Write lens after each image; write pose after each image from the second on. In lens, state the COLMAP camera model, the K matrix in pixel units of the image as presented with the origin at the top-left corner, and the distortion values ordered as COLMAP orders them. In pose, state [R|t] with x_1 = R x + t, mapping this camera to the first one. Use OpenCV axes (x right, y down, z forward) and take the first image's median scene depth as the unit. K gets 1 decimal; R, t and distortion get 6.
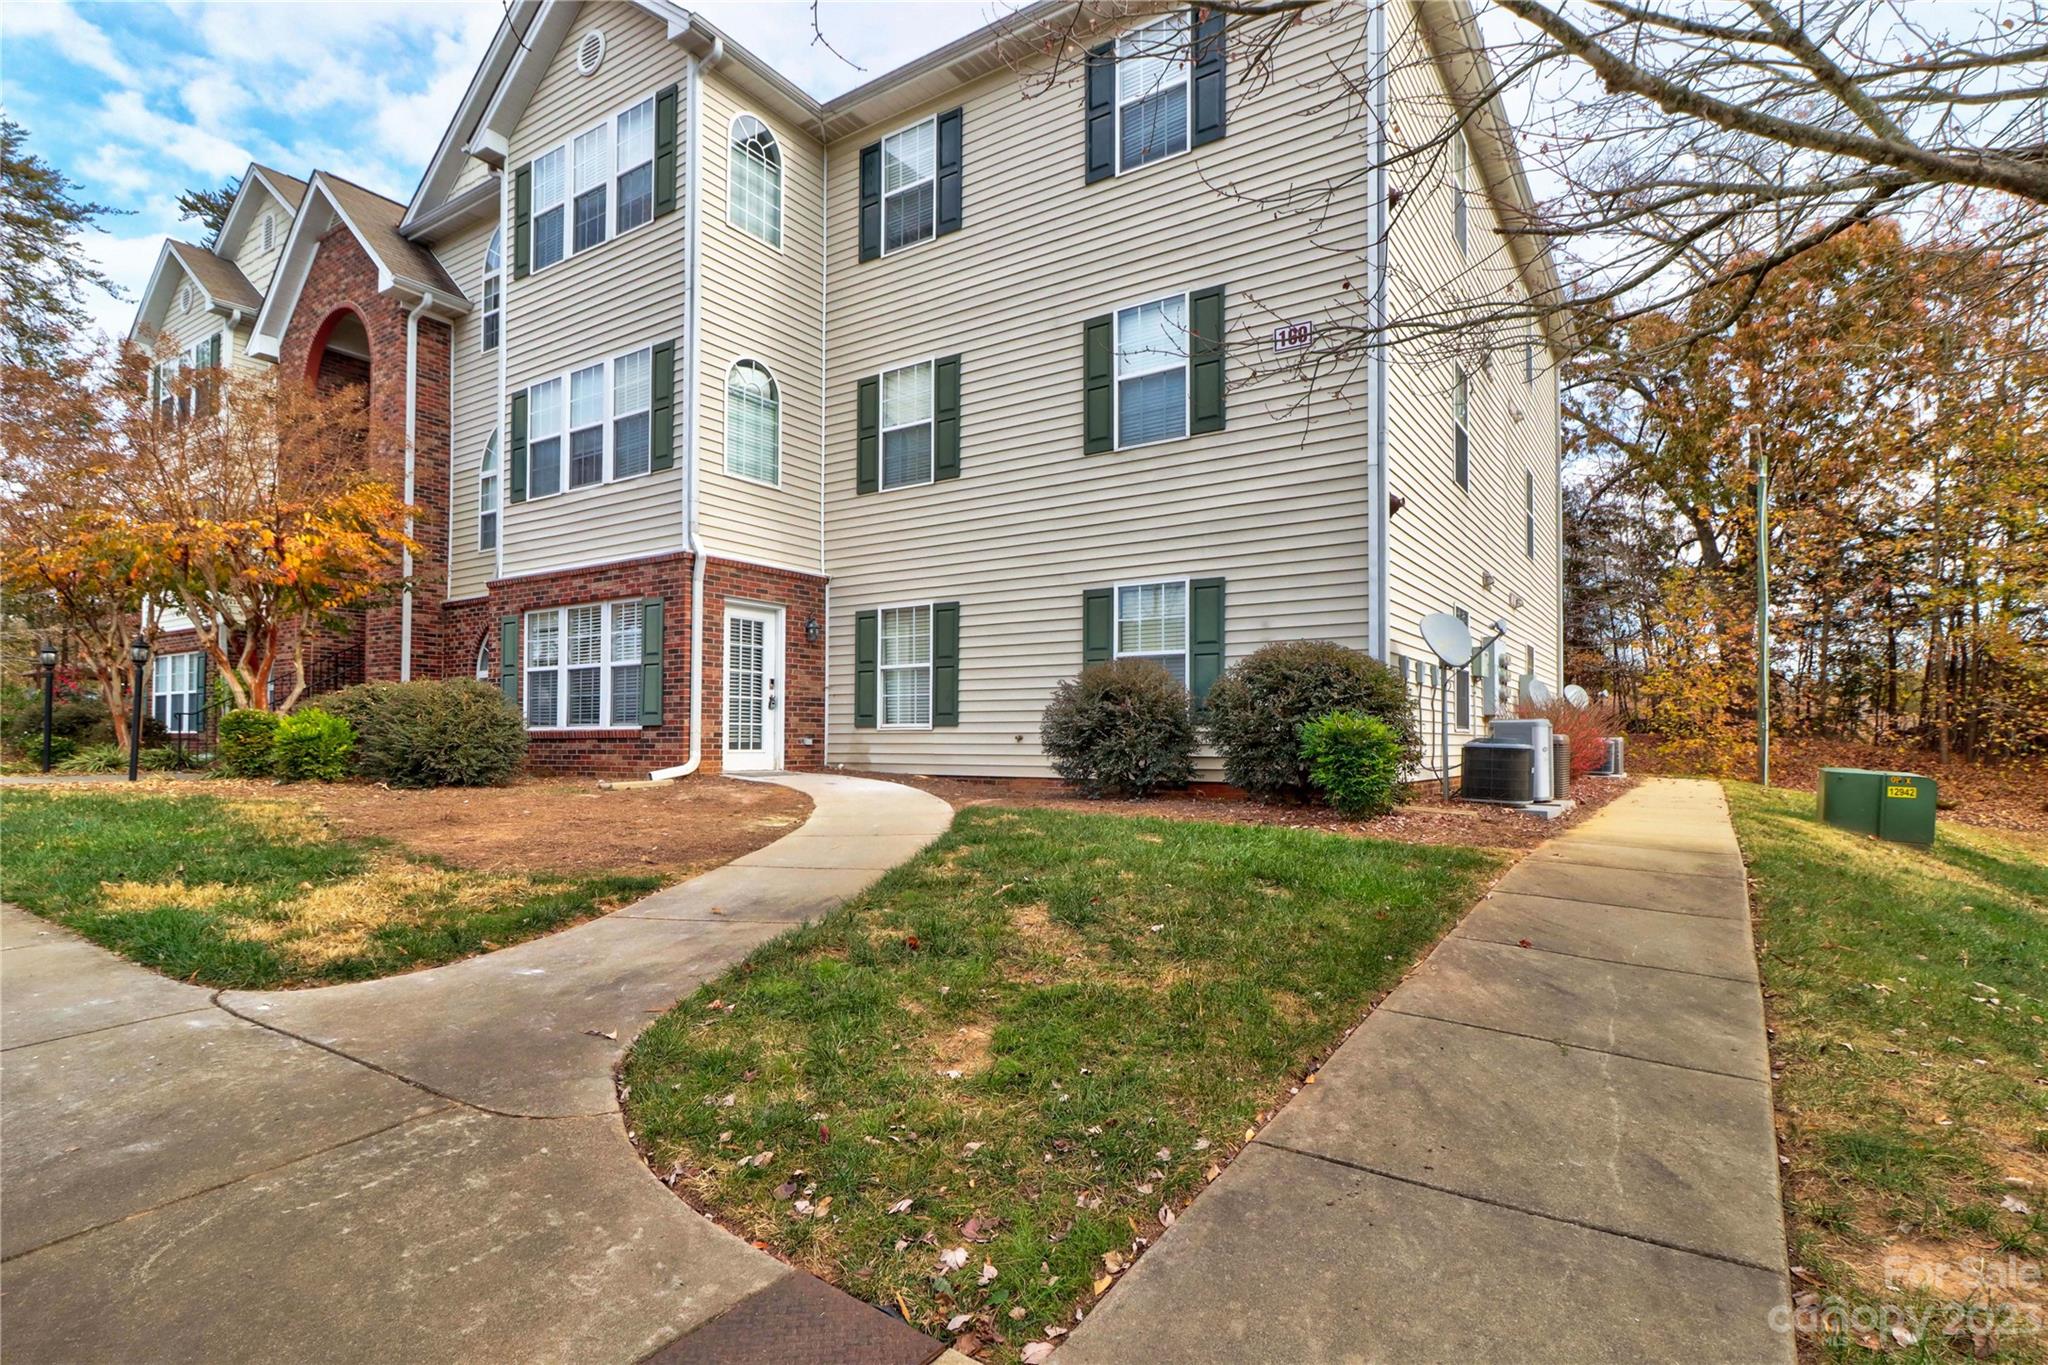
lens RADIAL K [[1029.3, 0, 1039.9], [0, 1029.3, 729.8], [0, 0, 1]] dist [-0.004581, 0.005133]
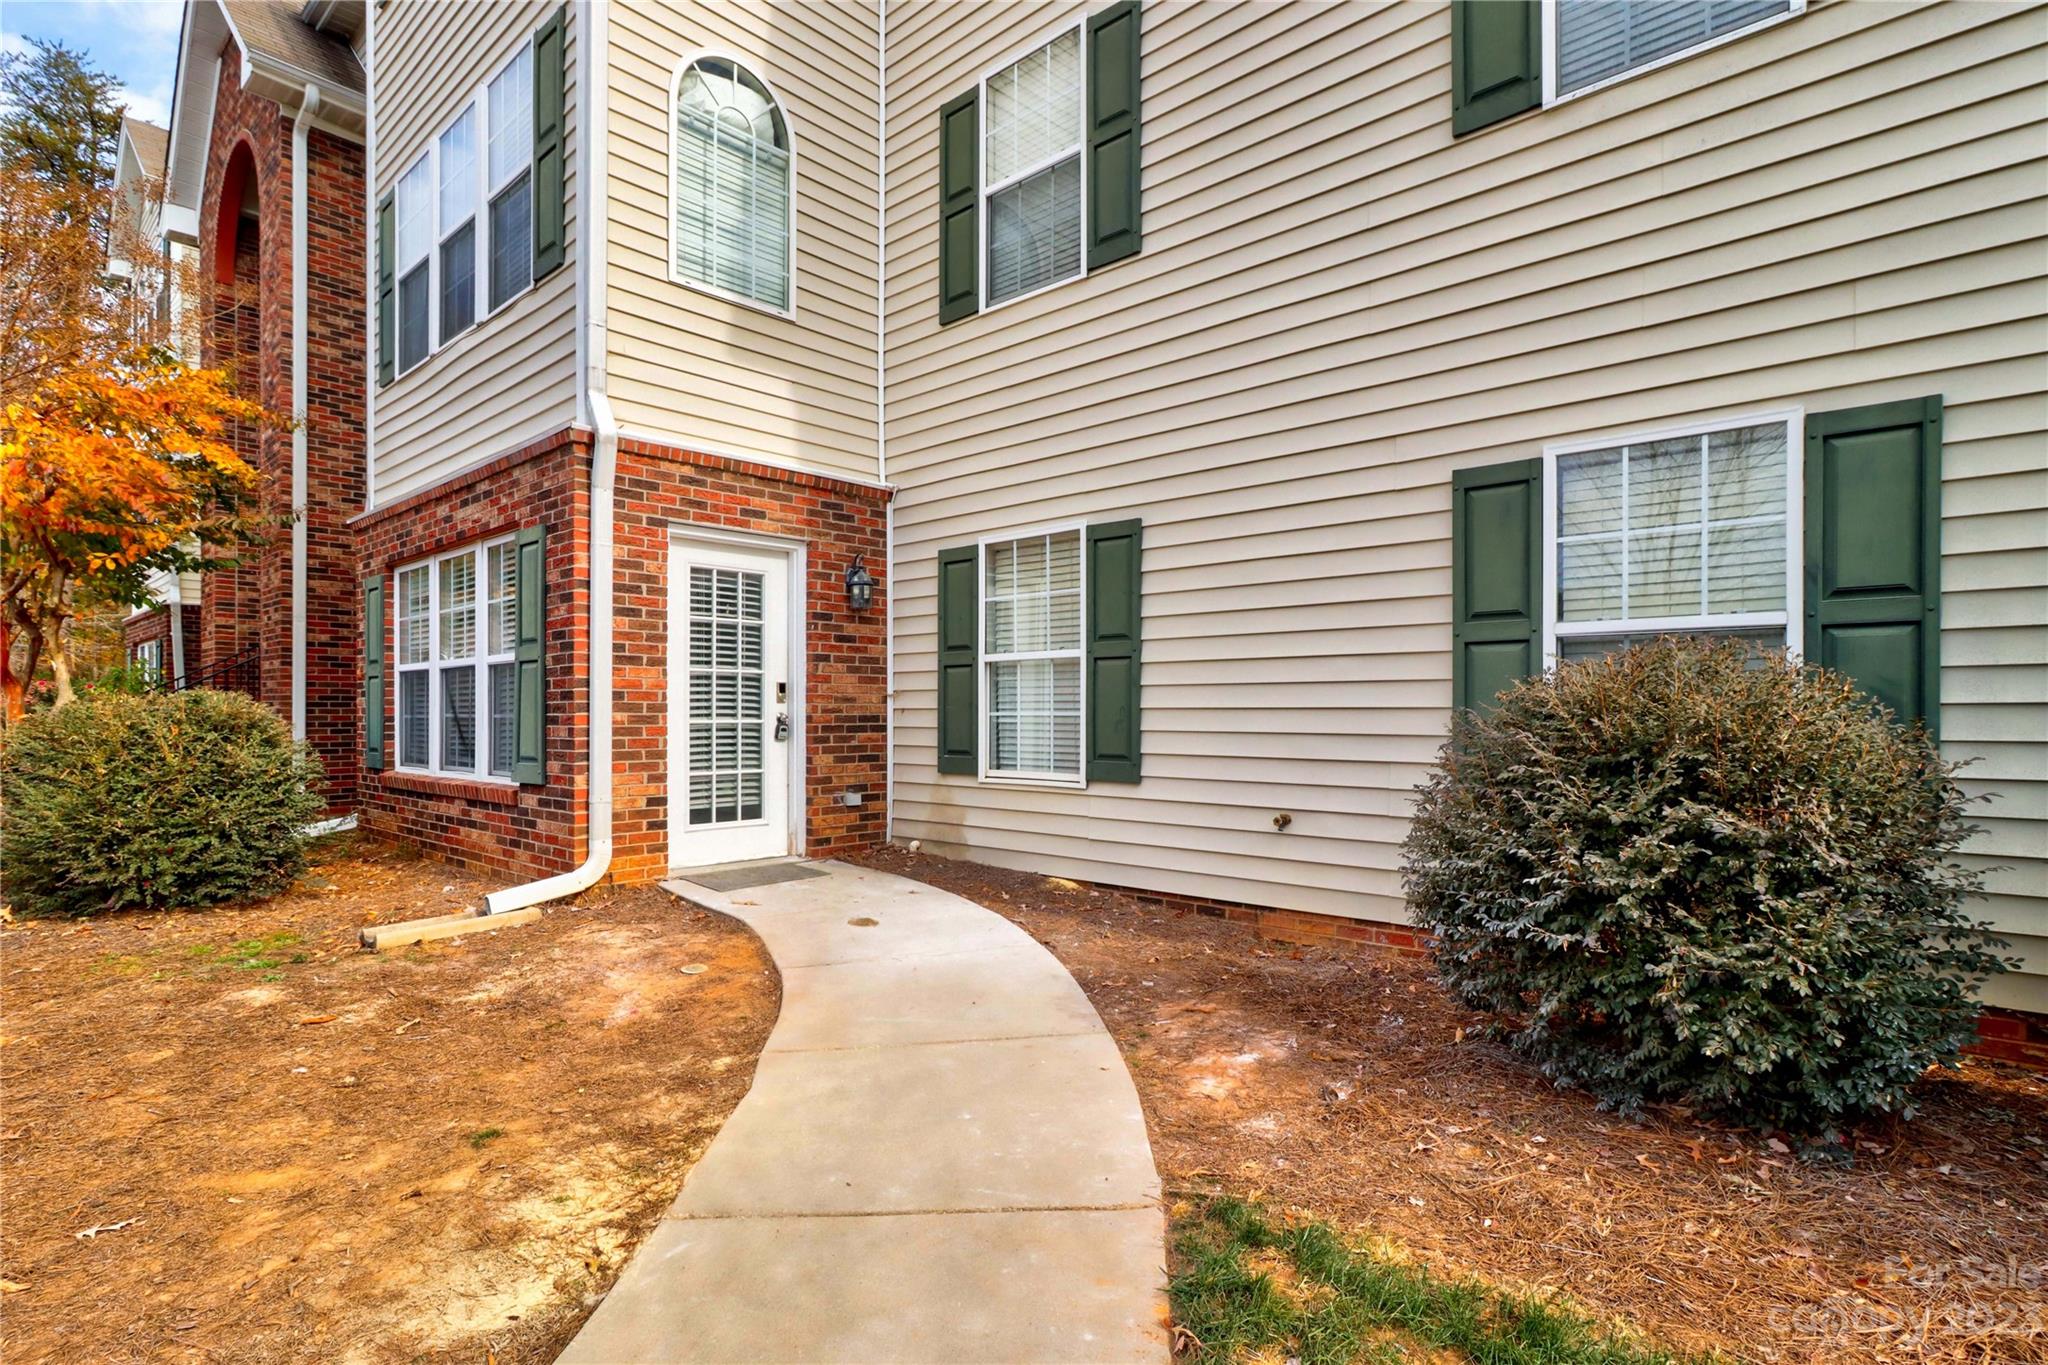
lens RADIAL K [[1029.3, 0, 1024.0], [0, 1029.3, 700.5], [0, 0, 1]] dist [-0.004581, 0.005133]
pose [[0.985468, -0.005070, -0.169784, -0.050189], [0.005805, 0.999976, 0.003834, -0.042264], [0.169760, -0.004764, 0.985474, 0.509539]]
